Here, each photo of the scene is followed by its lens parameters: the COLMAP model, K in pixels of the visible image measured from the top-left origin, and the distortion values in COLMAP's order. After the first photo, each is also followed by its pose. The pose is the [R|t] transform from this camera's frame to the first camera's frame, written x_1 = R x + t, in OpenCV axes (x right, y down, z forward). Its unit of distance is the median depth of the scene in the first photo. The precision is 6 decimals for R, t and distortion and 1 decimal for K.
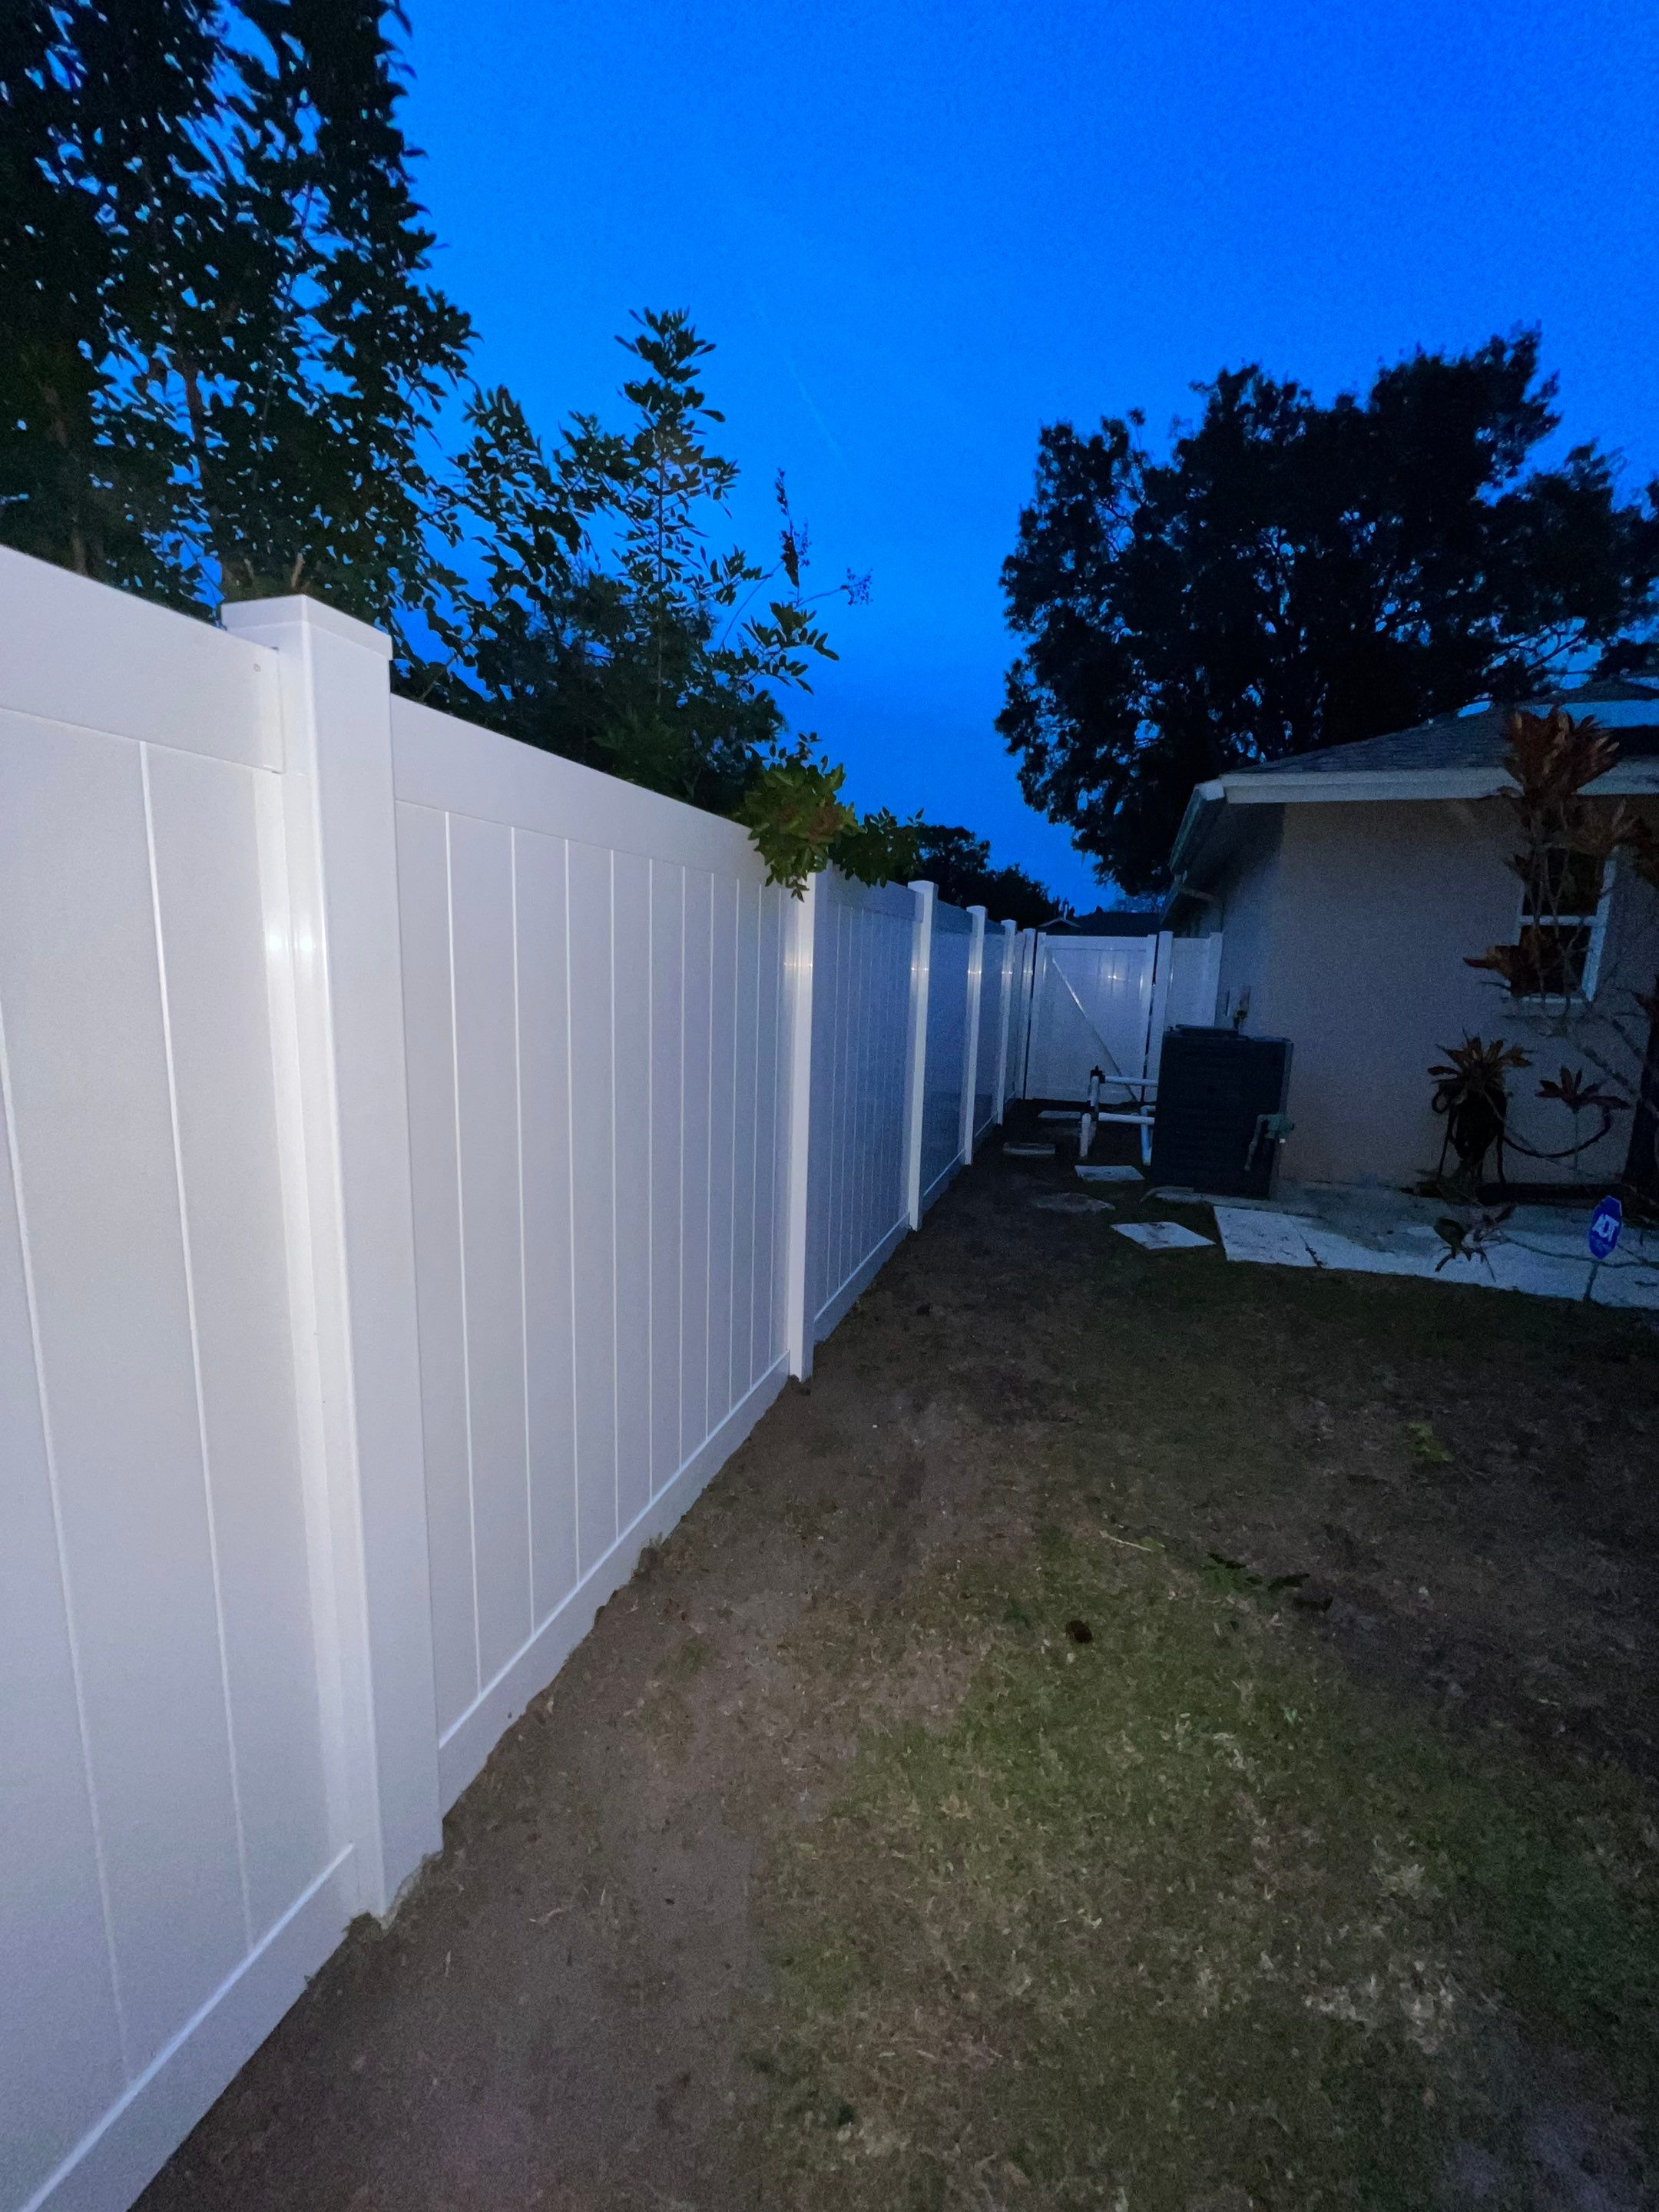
lens RADIAL K [[931.2, 0, 852.1], [0, 931.2, 1122.0], [0, 0, 1]] dist [0.000210, -0.000094]
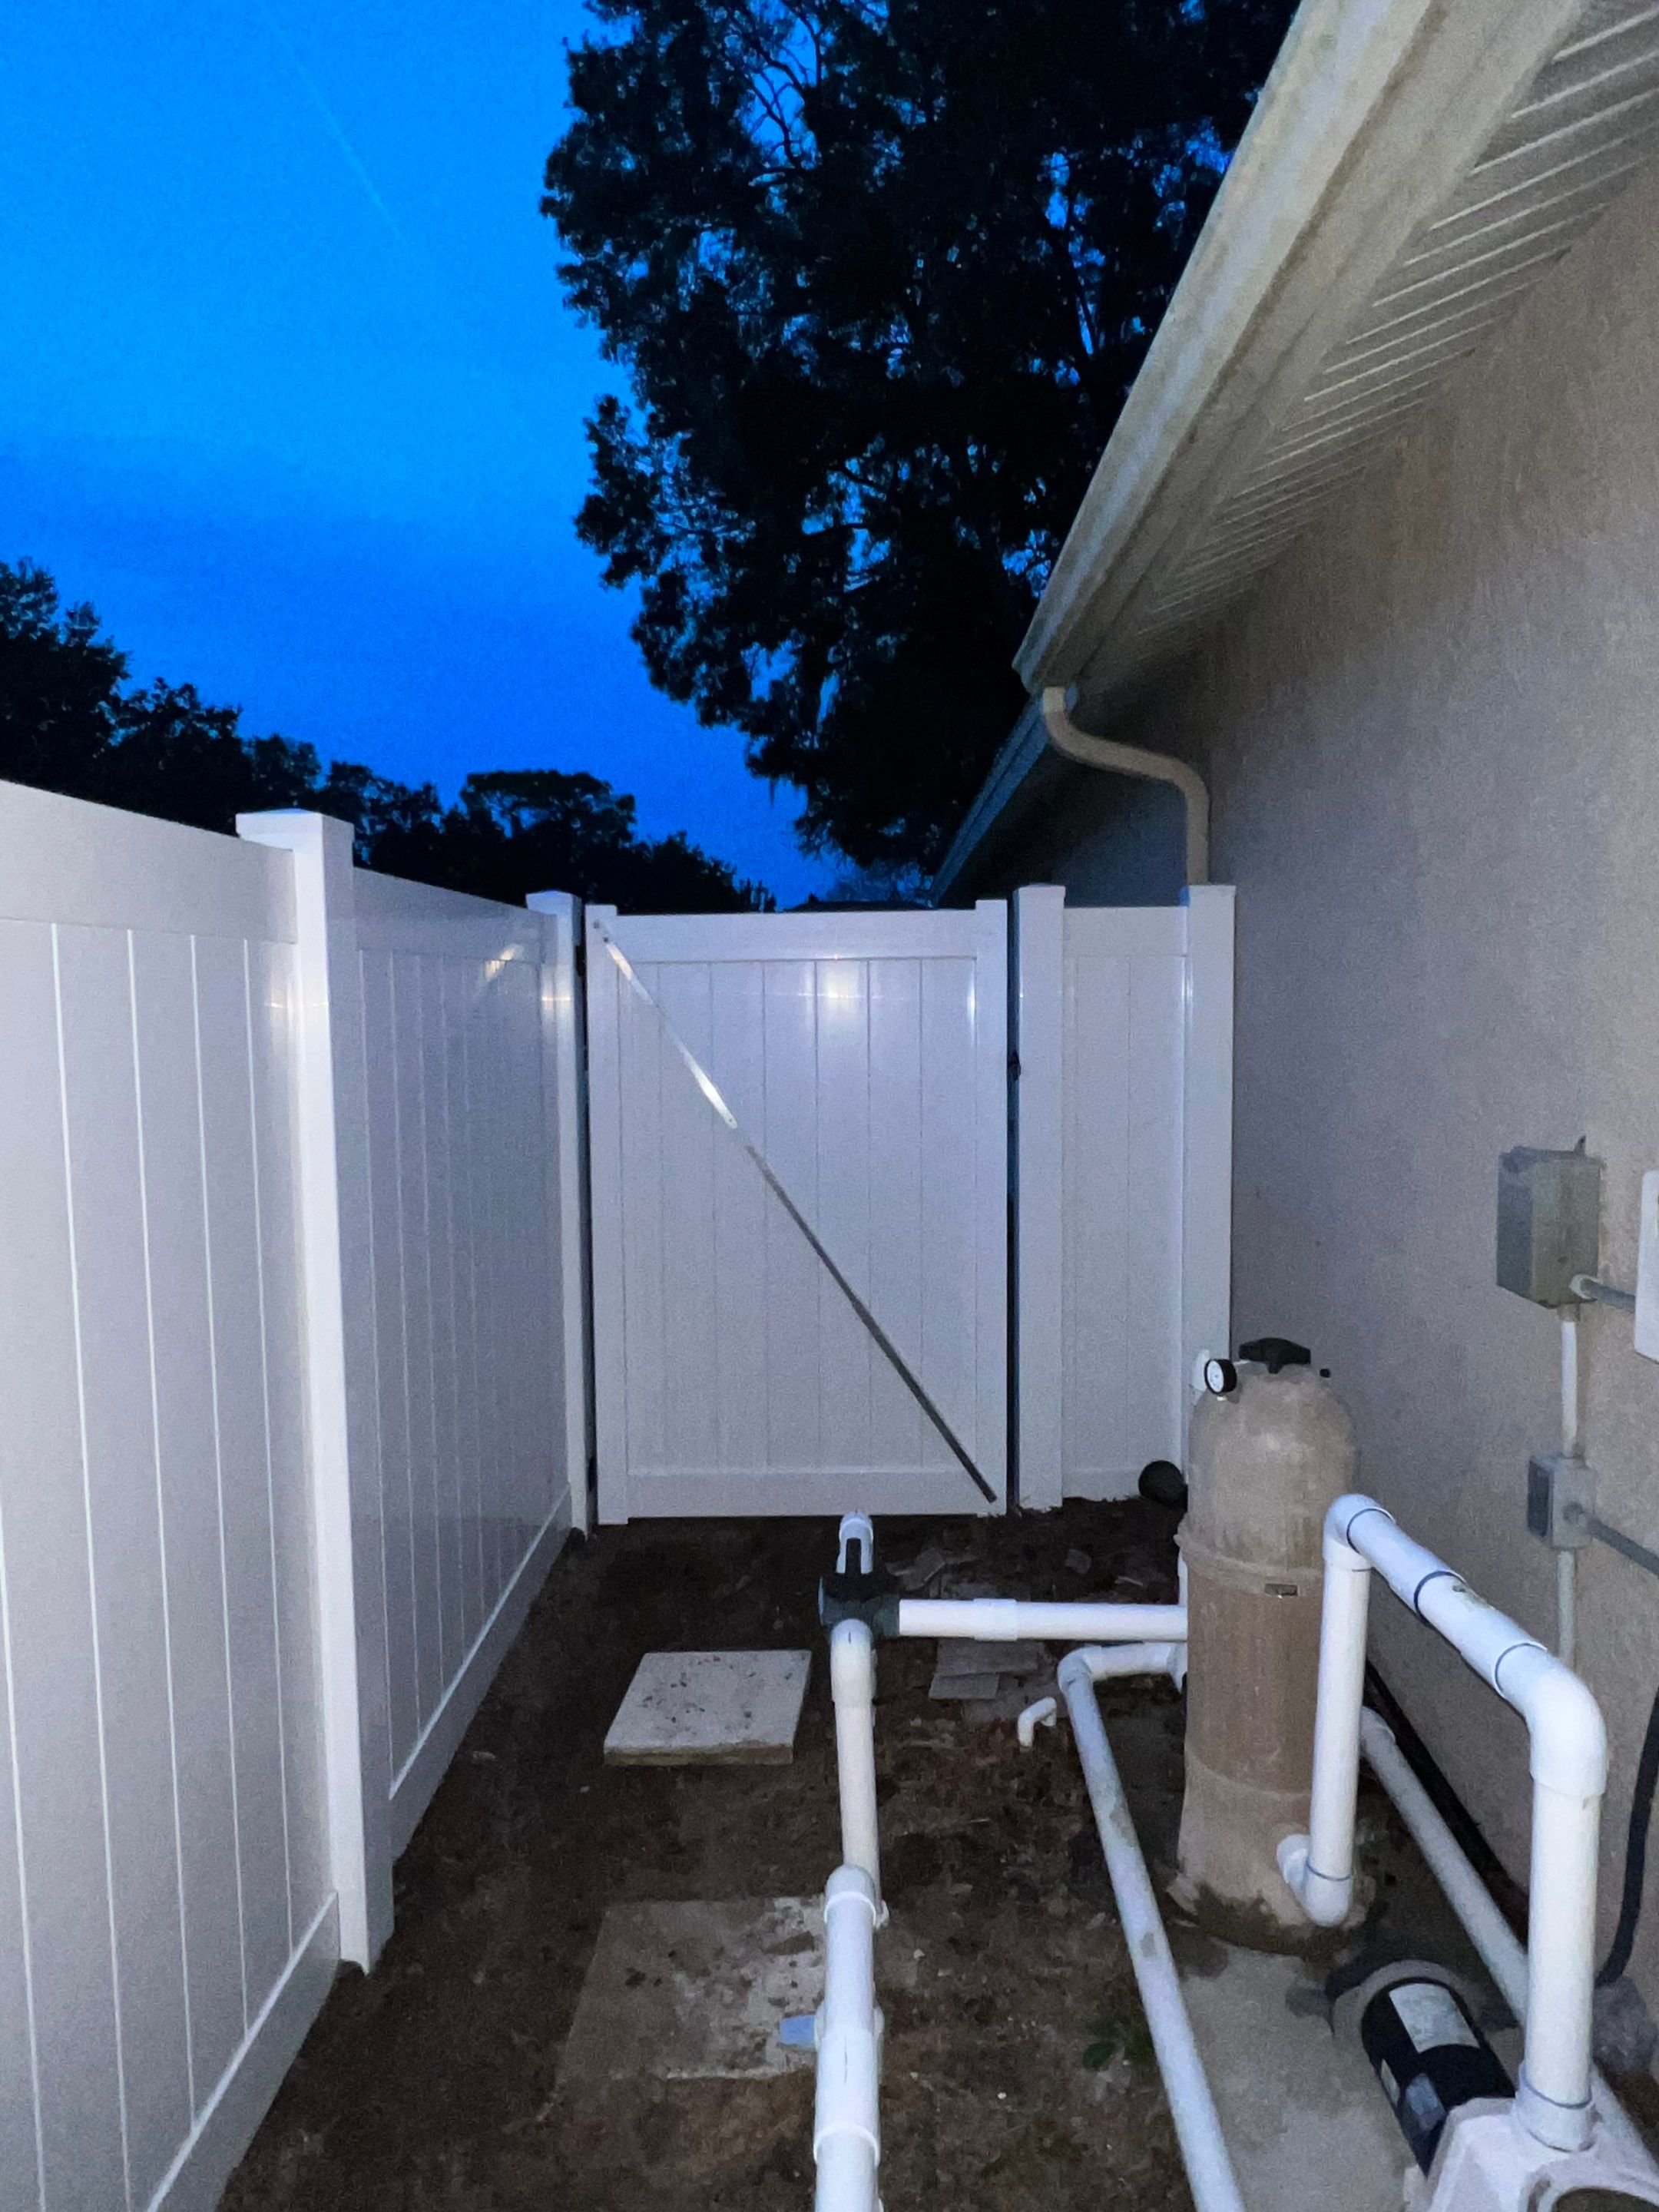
lens RADIAL K [[1342.4, 0, 829.5], [0, 1342.4, 1106.0], [0, 0, 1]] dist [0.003067, 0.000811]
pose [[0.964849, -0.065561, 0.254497, 0.081463], [0.085558, 0.993989, -0.068307, -0.055430], [-0.248489, 0.087680, 0.964658, 0.298268]]
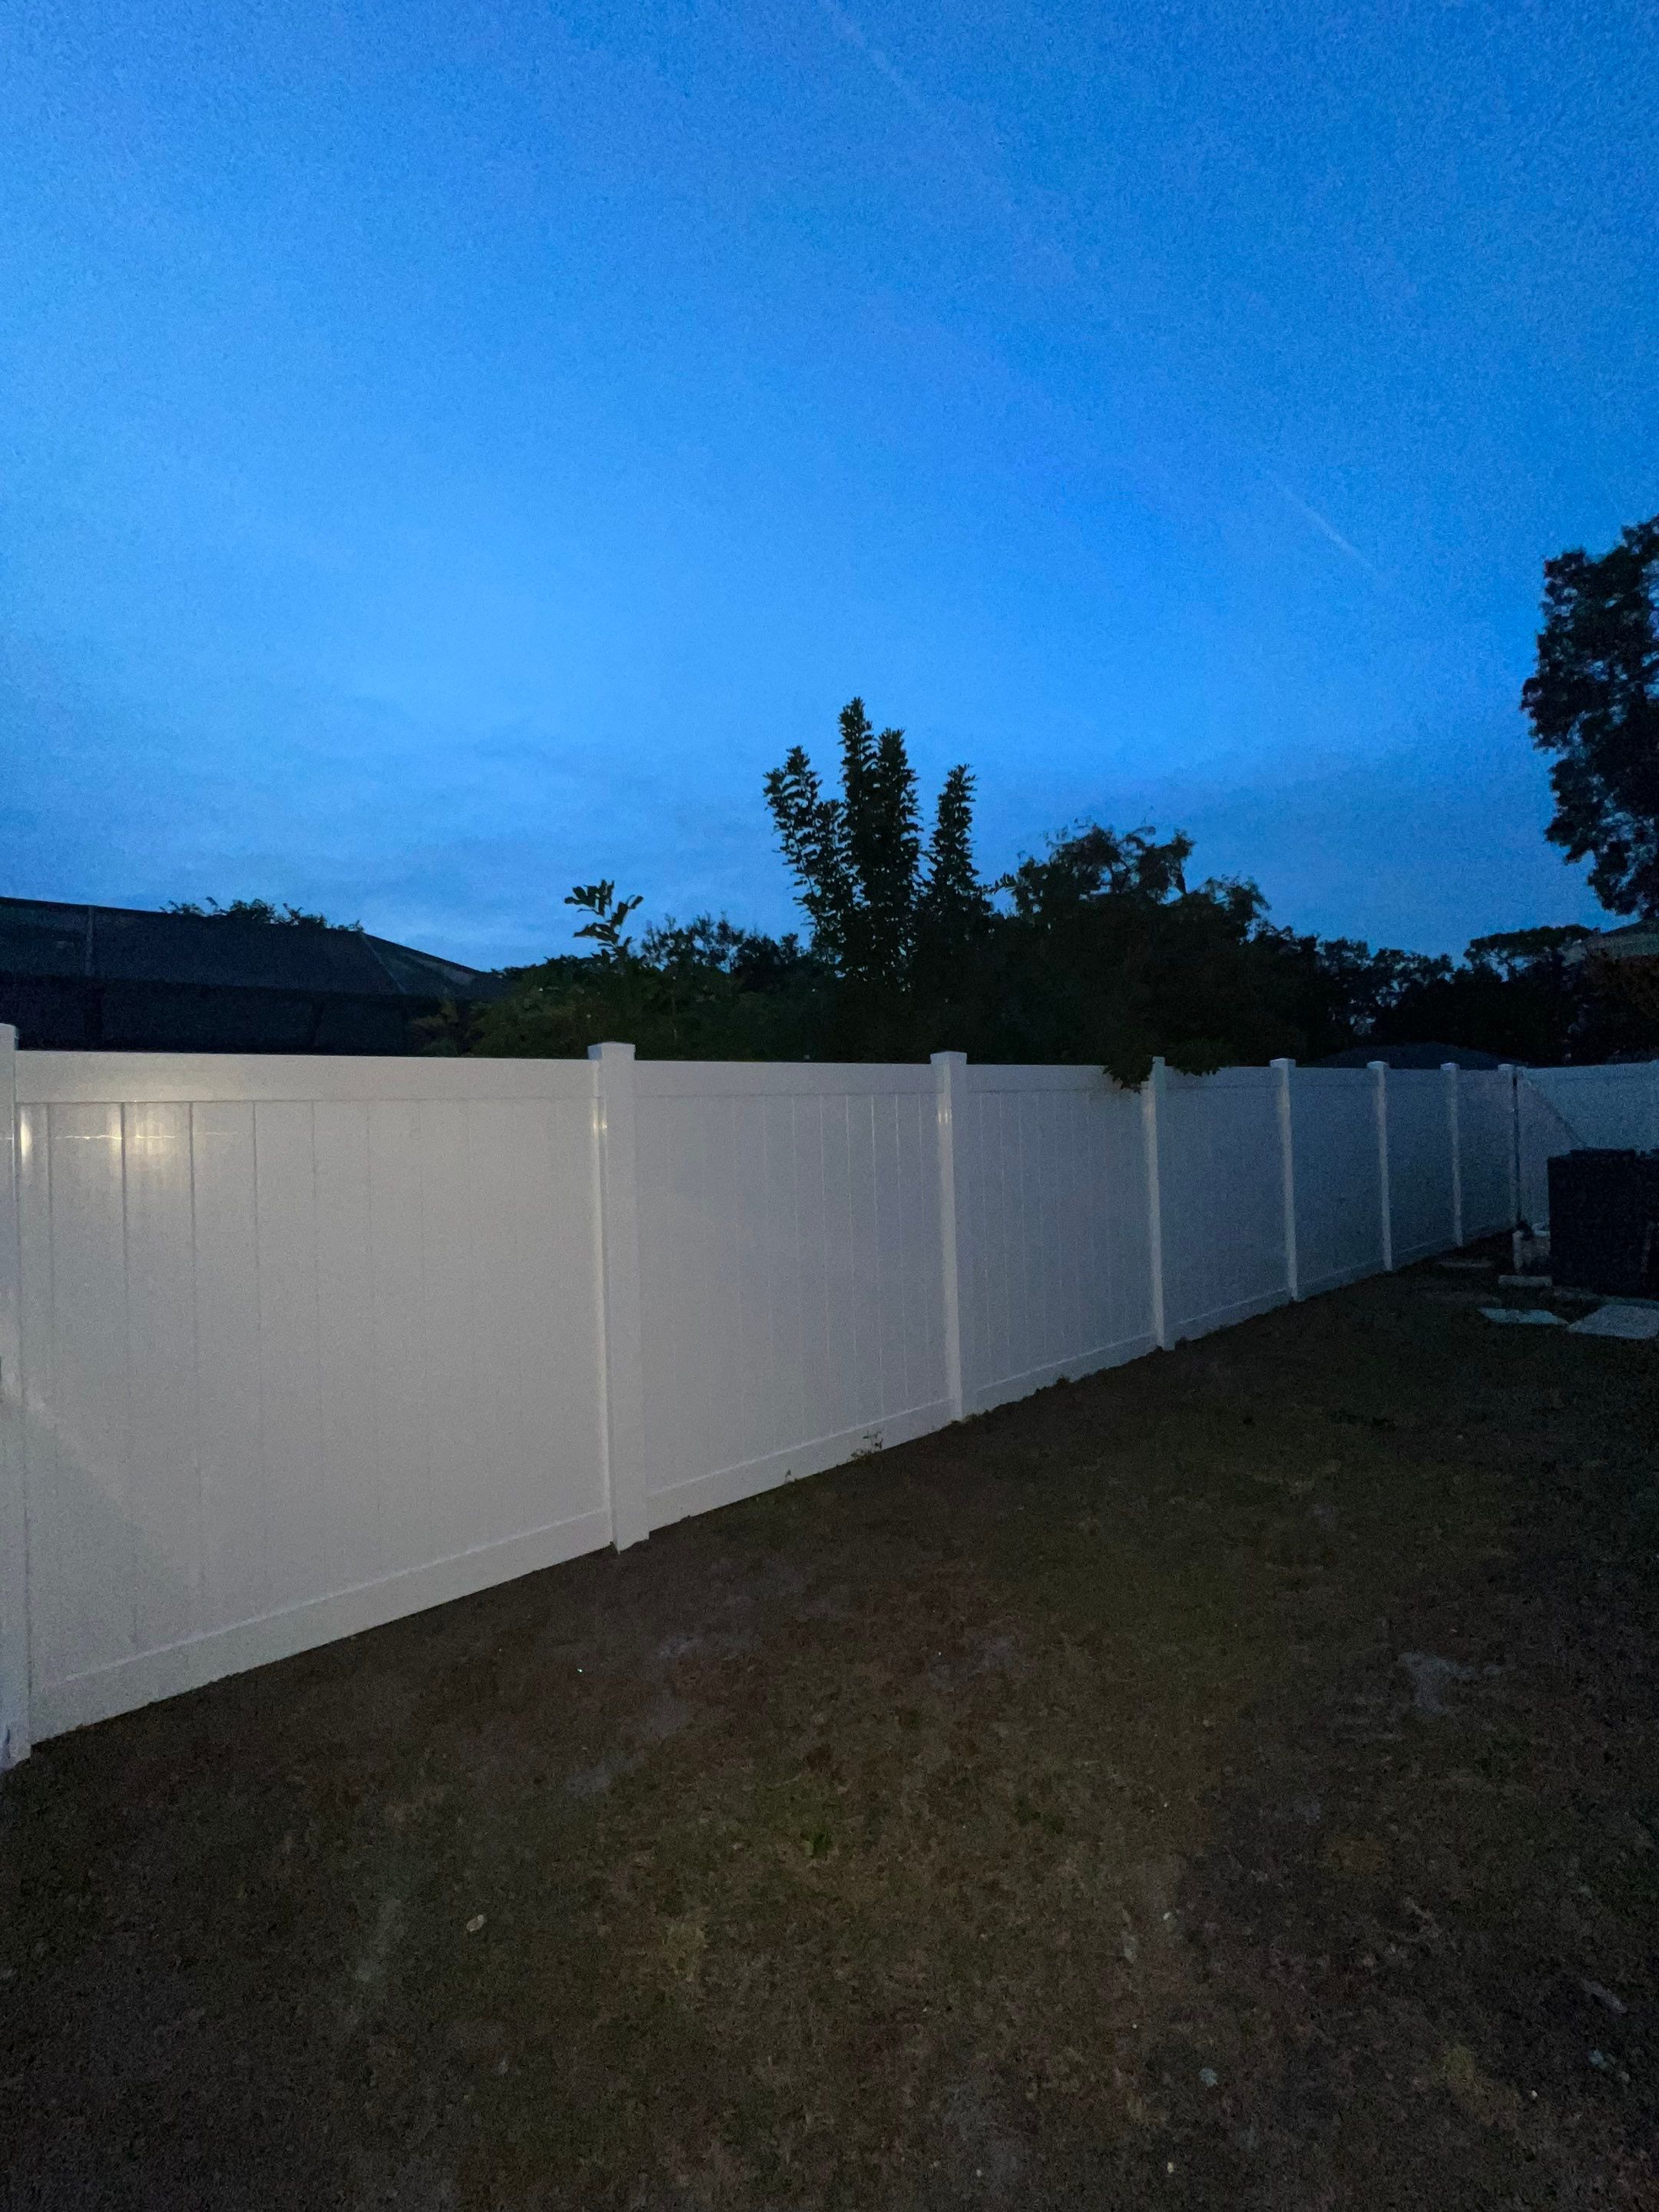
lens RADIAL K [[976.8, 0, 829.5], [0, 976.8, 1106.0], [0, 0, 1]] dist [0.037680, 0.000035]
pose [[0.838453, -0.073943, -0.539935, 0.073548], [-0.023592, 0.984899, -0.171516, 0.023603], [0.544463, 0.156546, 0.824047, -0.160537]]
